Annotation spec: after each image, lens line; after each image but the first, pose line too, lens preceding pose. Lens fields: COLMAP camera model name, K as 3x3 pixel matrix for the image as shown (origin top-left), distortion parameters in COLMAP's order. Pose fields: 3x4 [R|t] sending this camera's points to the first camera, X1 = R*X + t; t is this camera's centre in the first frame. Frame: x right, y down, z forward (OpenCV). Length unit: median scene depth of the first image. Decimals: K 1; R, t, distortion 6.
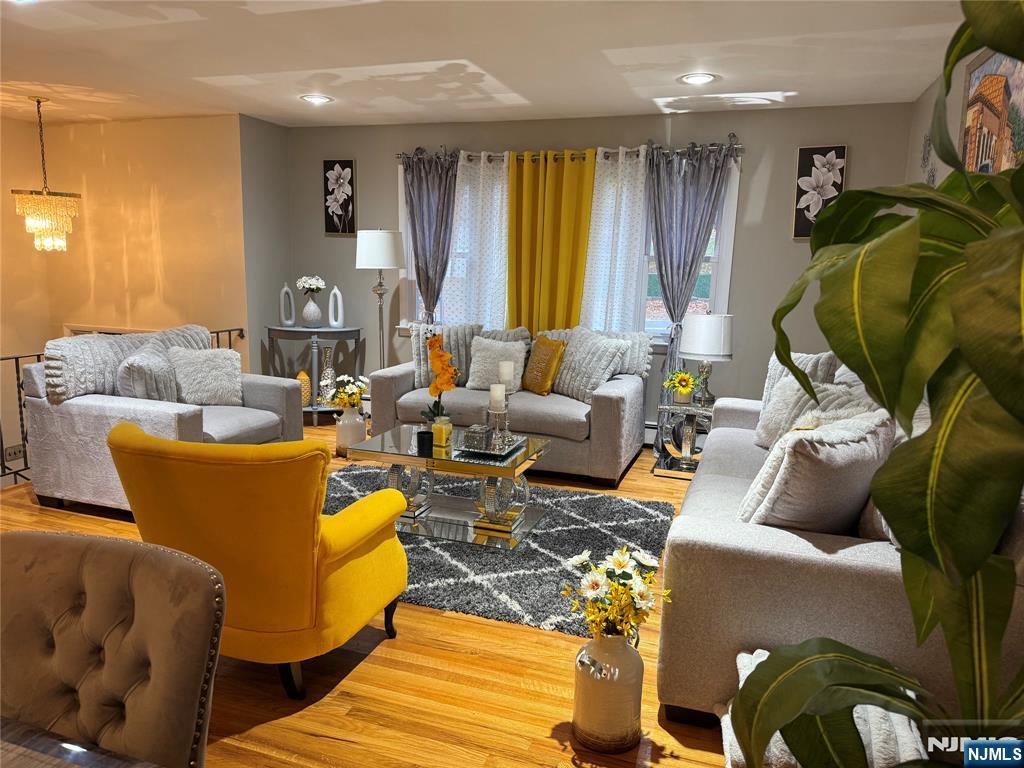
lens RADIAL K [[721.7, 0, 507.8], [0, 721.7, 383.3], [0, 0, 1]] dist [0.091629, -0.128218]
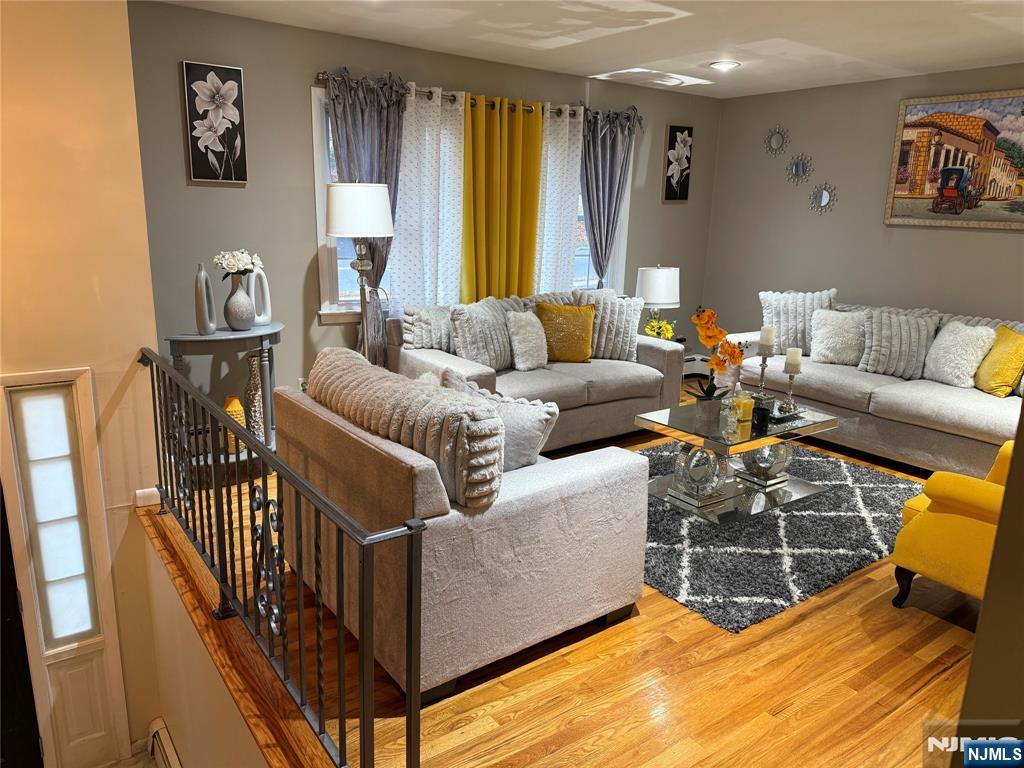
lens RADIAL K [[721.4, 0, 510.0], [0, 721.4, 387.5], [0, 0, 1]] dist [0.092326, -0.128737]
pose [[0.578411, -0.199104, 0.791074, -0.663921], [0.130874, 0.979844, 0.150924, -0.092883], [-0.805179, 0.016234, 0.592810, 0.417247]]
